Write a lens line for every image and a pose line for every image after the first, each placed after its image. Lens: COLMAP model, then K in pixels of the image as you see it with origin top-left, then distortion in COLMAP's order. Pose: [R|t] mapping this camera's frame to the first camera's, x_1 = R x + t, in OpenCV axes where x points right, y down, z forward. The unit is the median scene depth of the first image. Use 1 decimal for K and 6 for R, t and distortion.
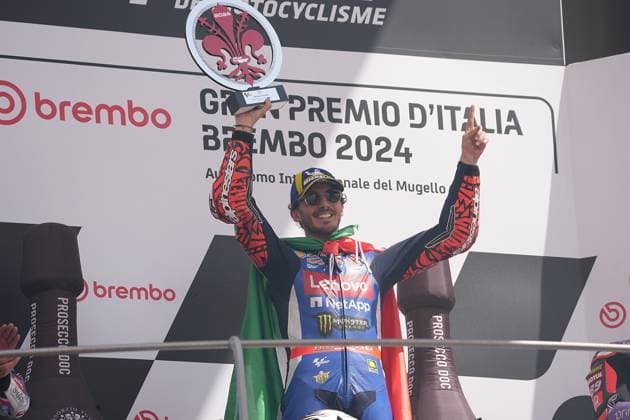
lens RADIAL K [[2939.5, 0, 329.8], [0, 2939.5, 203.6], [0, 0, 1]] dist [1.603952, 7.308837]
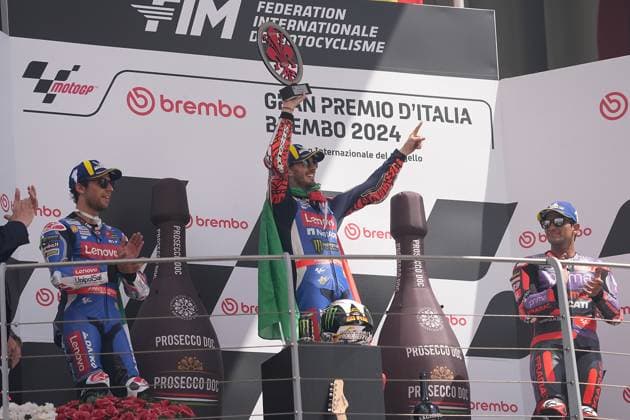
lens RADIAL K [[3380.3, 0, 311.7], [0, 3380.3, 209.6], [0, 0, 1]] dist [1.908627, 13.741910]
pose [[0.999766, 0.008434, -0.019930, 0.016900], [-0.008045, 0.999777, 0.019548, -0.012506], [0.020090, -0.019383, 0.999610, -0.784302]]
